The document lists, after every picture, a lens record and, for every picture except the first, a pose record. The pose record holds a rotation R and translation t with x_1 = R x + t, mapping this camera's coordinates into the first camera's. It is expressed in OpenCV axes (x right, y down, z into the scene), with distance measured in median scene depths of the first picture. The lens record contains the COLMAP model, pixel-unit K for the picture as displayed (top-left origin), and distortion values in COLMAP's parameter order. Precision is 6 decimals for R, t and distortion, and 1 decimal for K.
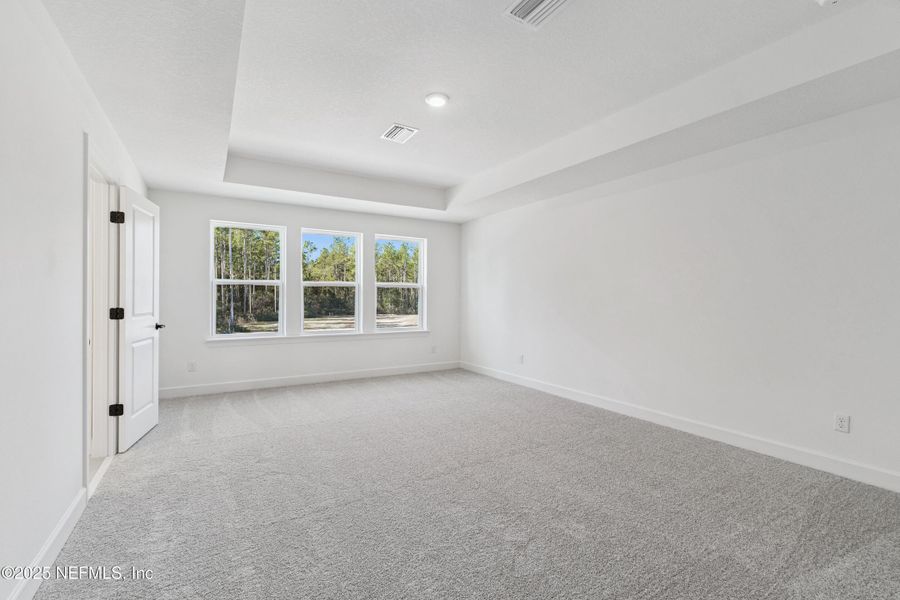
lens RADIAL K [[405.3, 0, 447.3], [0, 405.3, 290.7], [0, 0, 1]] dist [-0.000909, -0.000672]
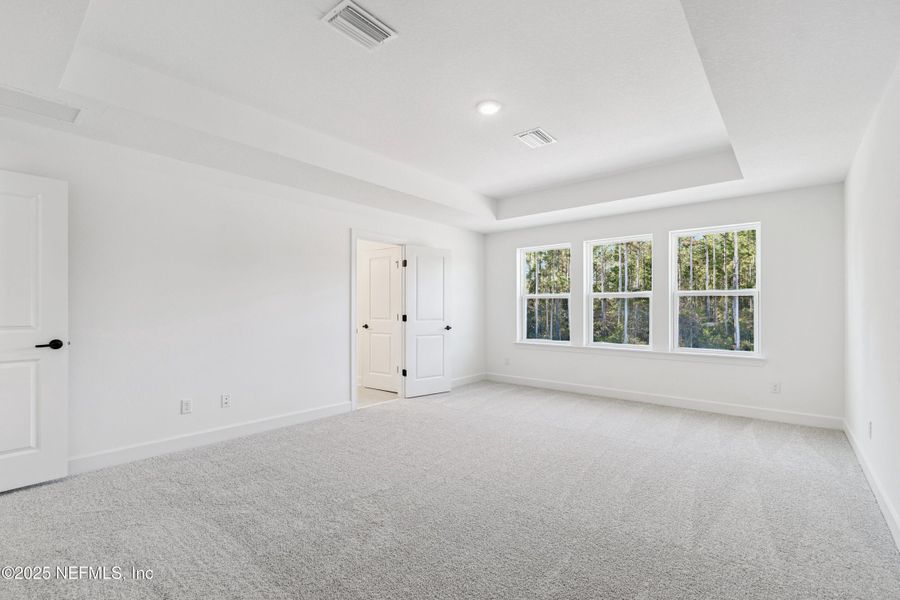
lens RADIAL K [[408.5, 0, 433.4], [0, 408.5, 305.4], [0, 0, 1]] dist [0.027108, 0.000058]
pose [[0.314622, -0.010310, -0.949161, 0.515823], [0.014641, 0.999875, -0.006007, 0.008107], [0.949104, -0.012007, 0.314733, 0.317787]]
